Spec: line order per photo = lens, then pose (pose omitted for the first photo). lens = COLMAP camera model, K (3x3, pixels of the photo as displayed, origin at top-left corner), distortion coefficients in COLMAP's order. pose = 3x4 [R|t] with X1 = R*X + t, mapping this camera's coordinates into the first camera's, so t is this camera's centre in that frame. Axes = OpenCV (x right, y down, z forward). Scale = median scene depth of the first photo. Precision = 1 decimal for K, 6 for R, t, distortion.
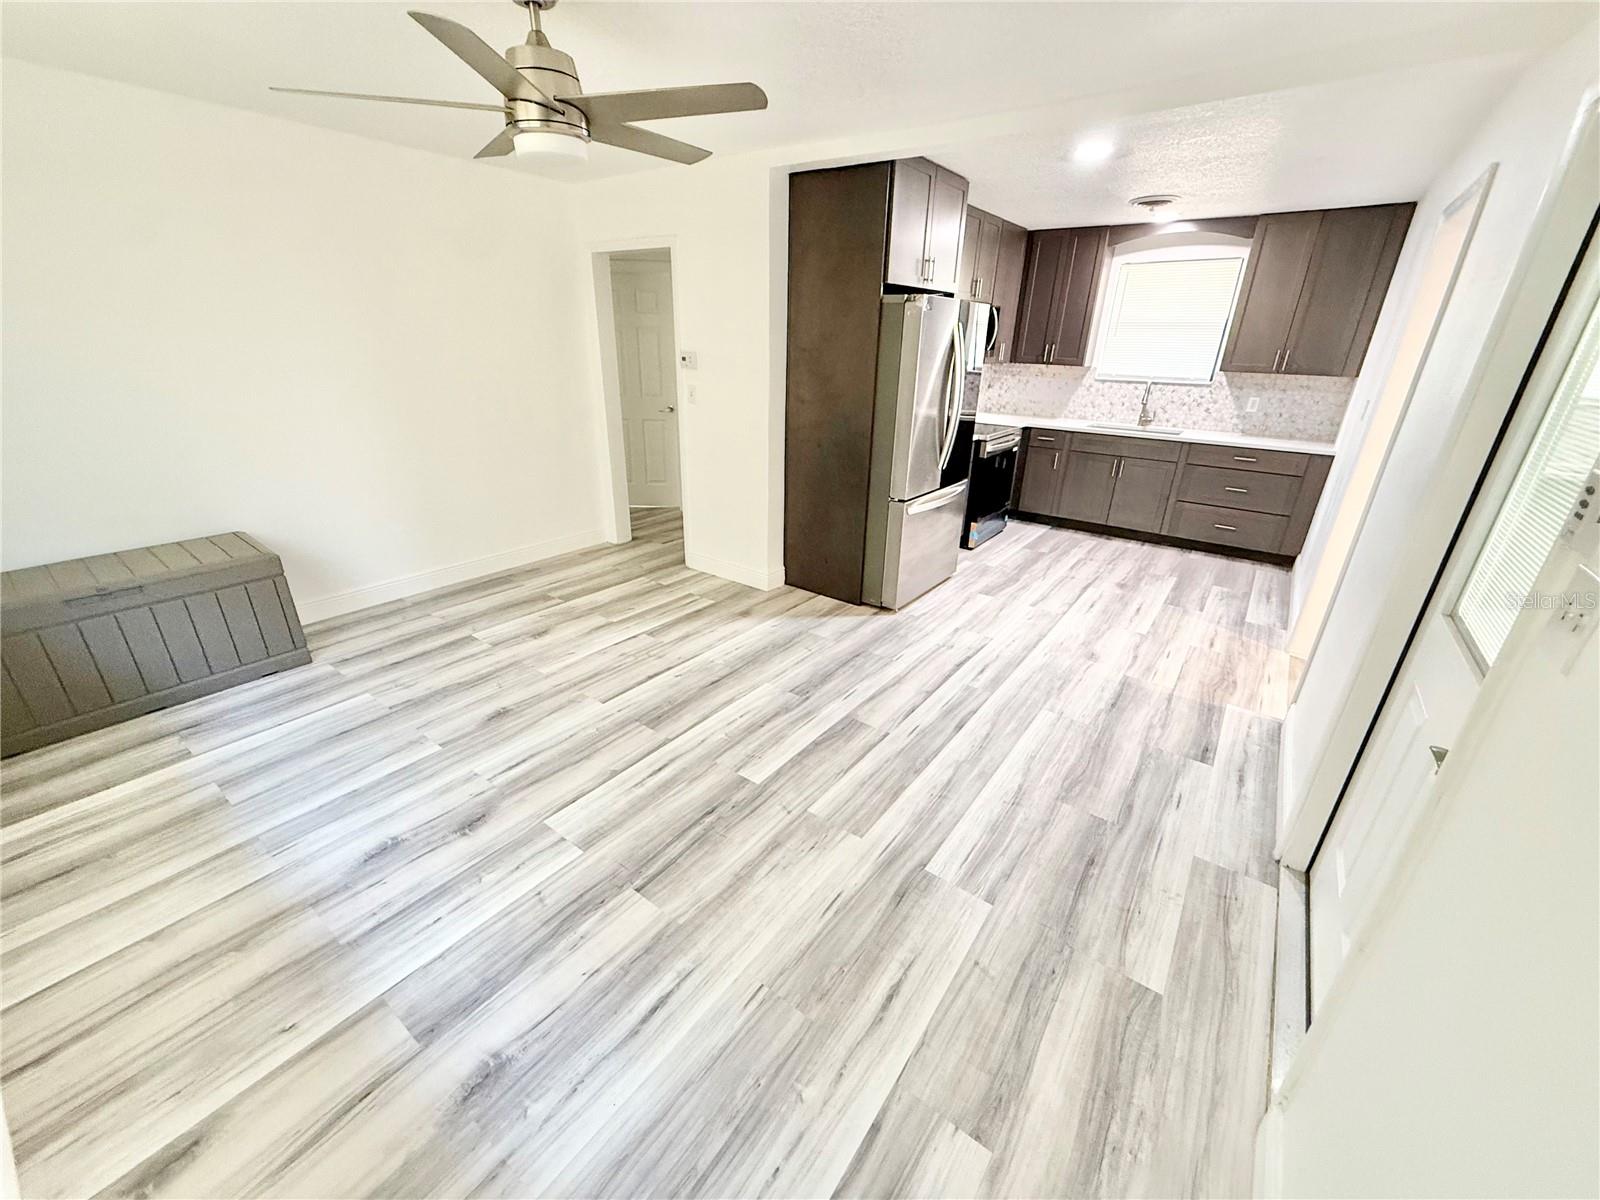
lens RADIAL K [[636.7, 0, 798.0], [0, 636.7, 600.8], [0, 0, 1]] dist [0.000180, -0.000458]
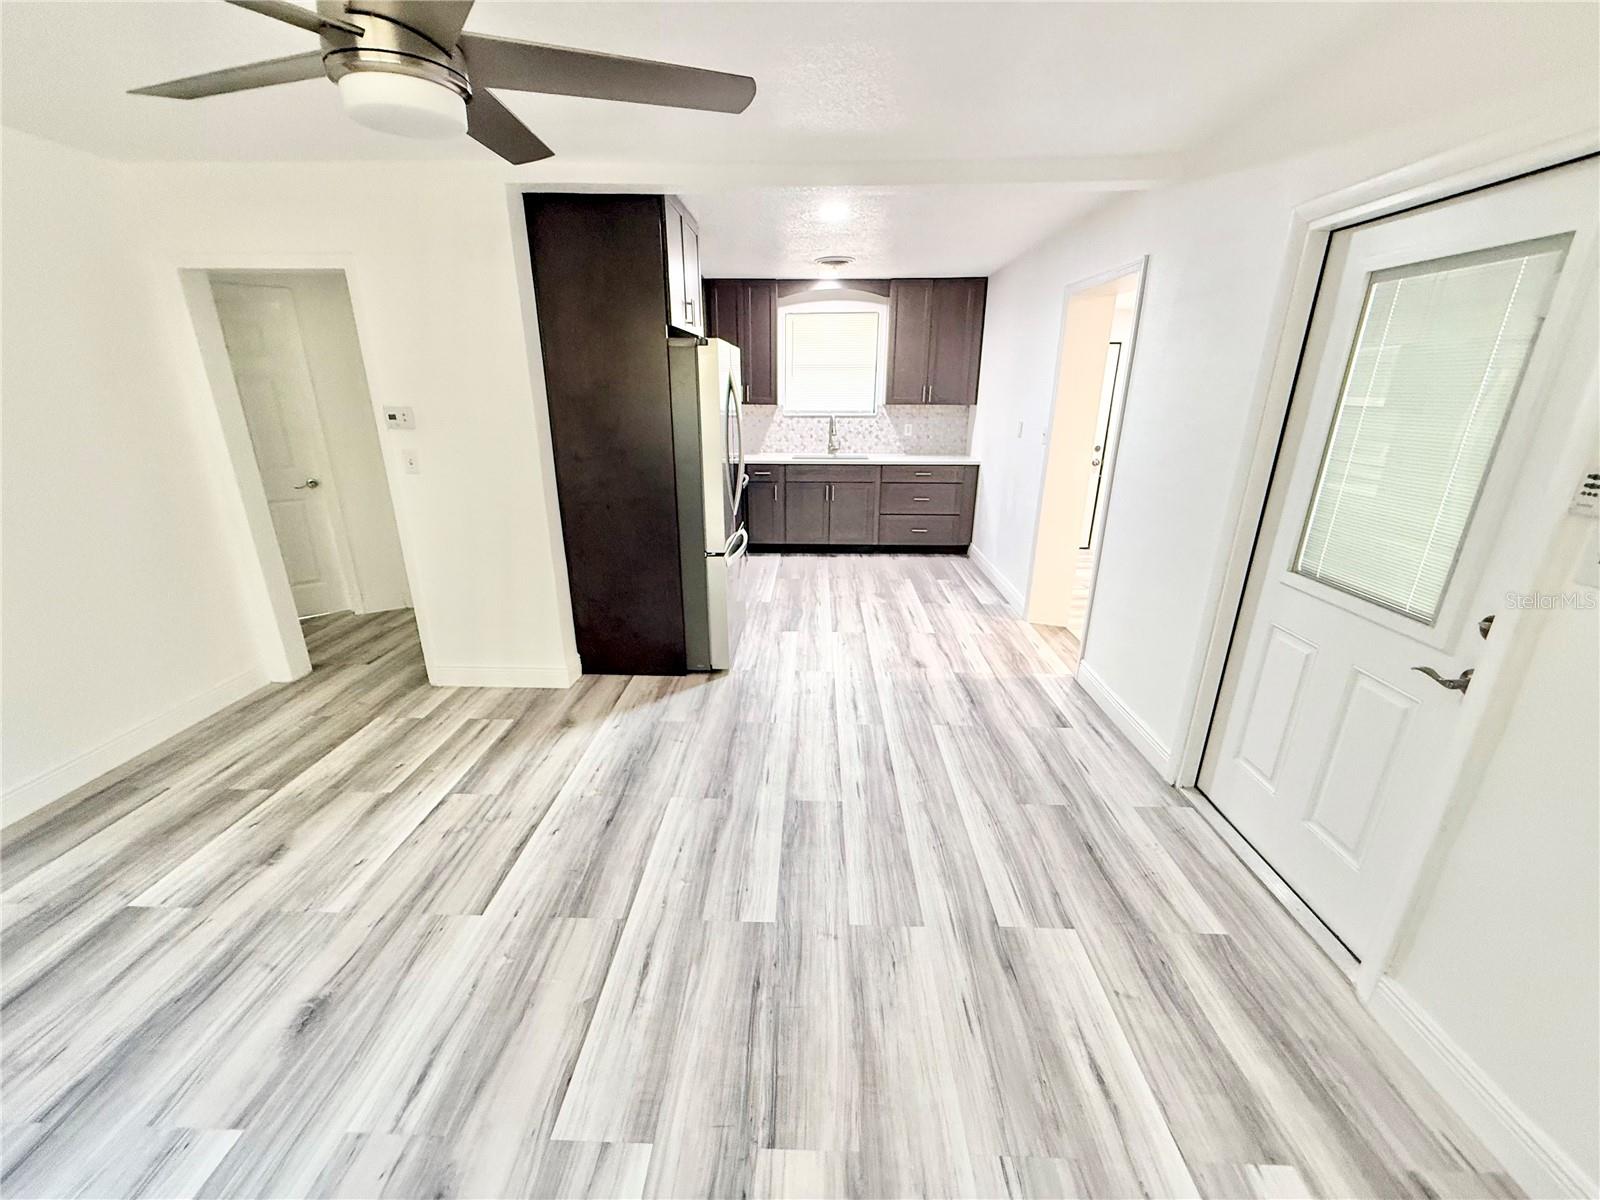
lens RADIAL K [[636.7, 0, 797.4], [0, 636.7, 600.3], [0, 0, 1]] dist [0.000180, -0.000458]
pose [[0.820940, -0.203459, 0.533538, -0.298182], [0.233390, 0.972313, 0.011671, -0.088684], [-0.521140, 0.114941, 0.845696, 0.188857]]
